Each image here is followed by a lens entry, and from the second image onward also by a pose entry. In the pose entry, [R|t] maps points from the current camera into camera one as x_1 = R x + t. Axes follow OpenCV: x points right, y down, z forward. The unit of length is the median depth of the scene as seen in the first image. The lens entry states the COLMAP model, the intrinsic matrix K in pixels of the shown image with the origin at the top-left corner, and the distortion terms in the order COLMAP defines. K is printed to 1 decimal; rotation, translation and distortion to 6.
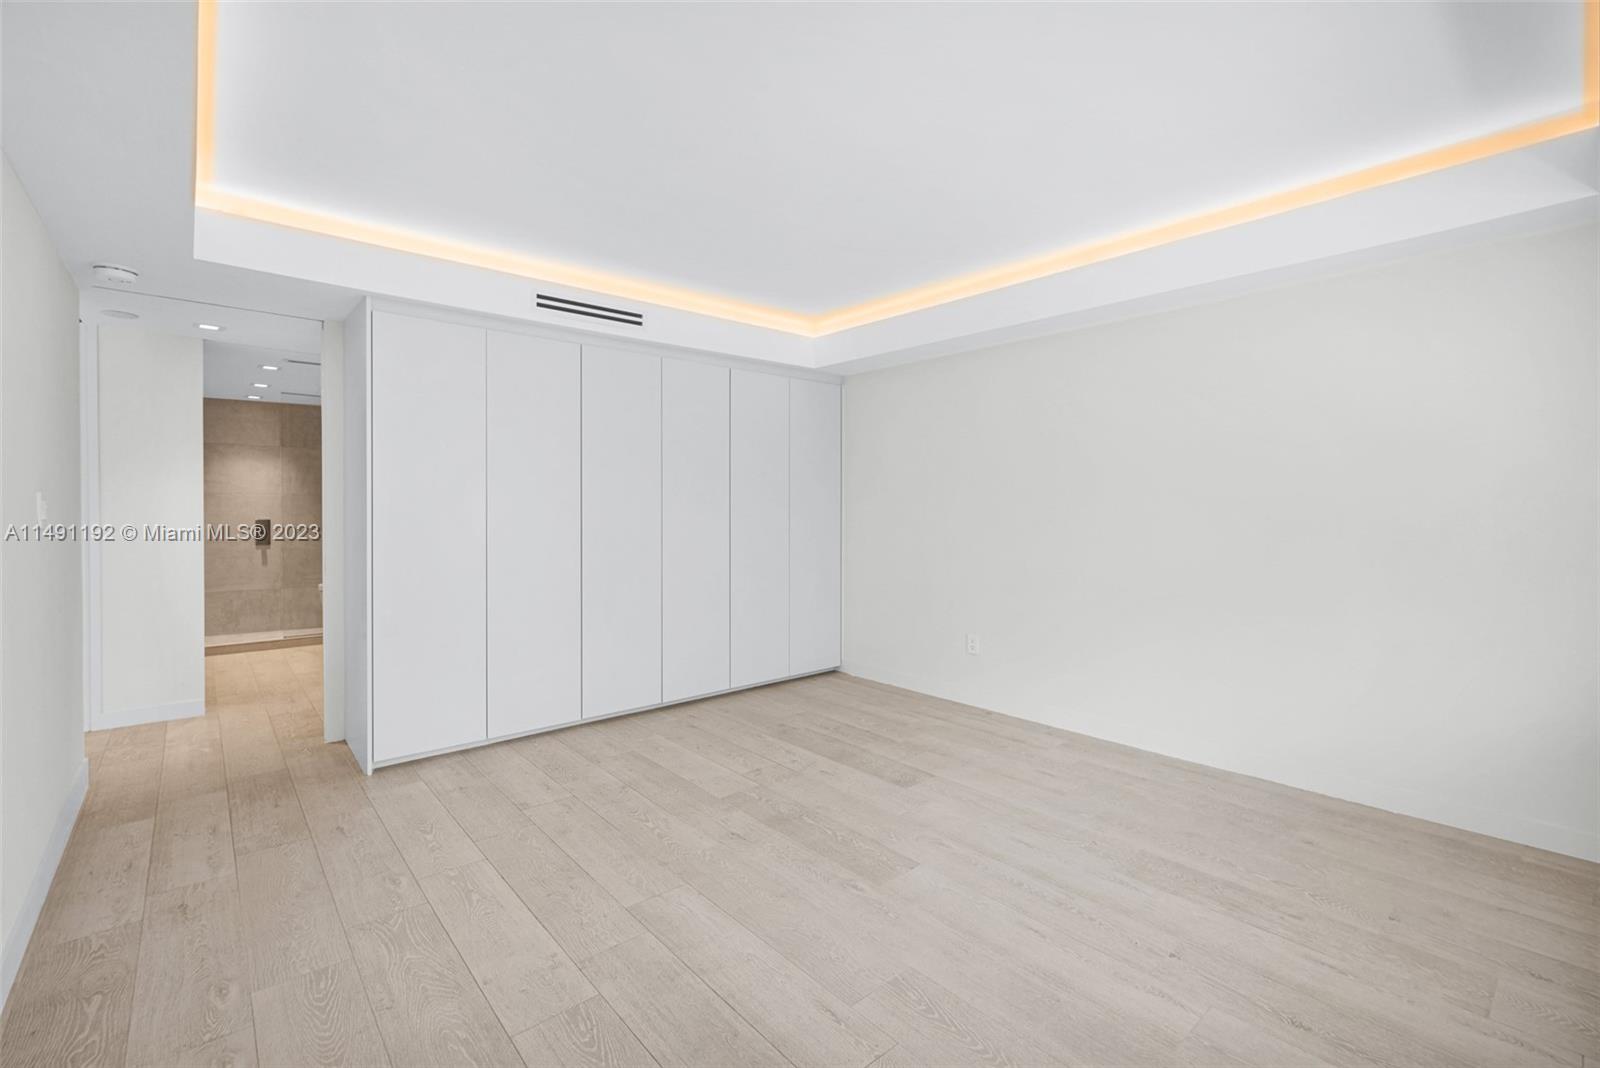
lens RADIAL K [[707.4, 0, 813.1], [0, 707.4, 508.9], [0, 0, 1]] dist [-0.004230, 0.001357]
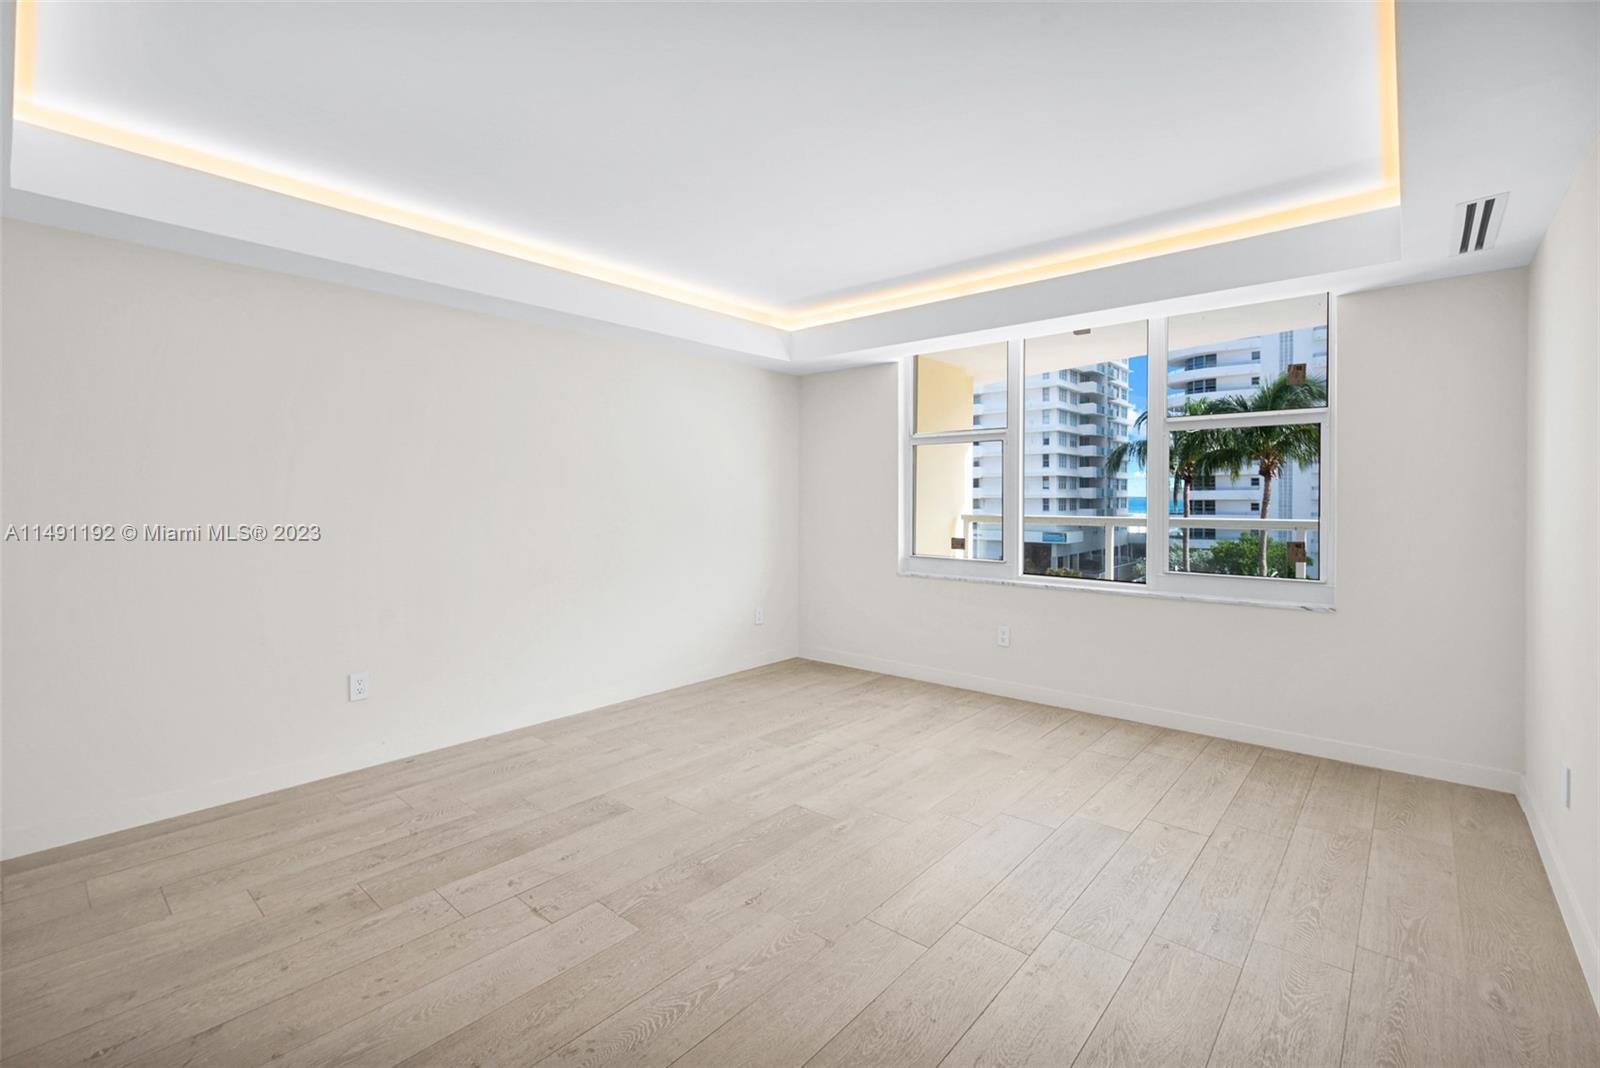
lens RADIAL K [[707.4, 0, 802.1], [0, 707.4, 499.2], [0, 0, 1]] dist [-0.004230, 0.001357]
pose [[-0.140257, -0.001917, 0.990113, -0.746506], [0.002433, 0.999994, 0.002280, -0.006009], [-0.990112, 0.002729, -0.140252, 0.847350]]
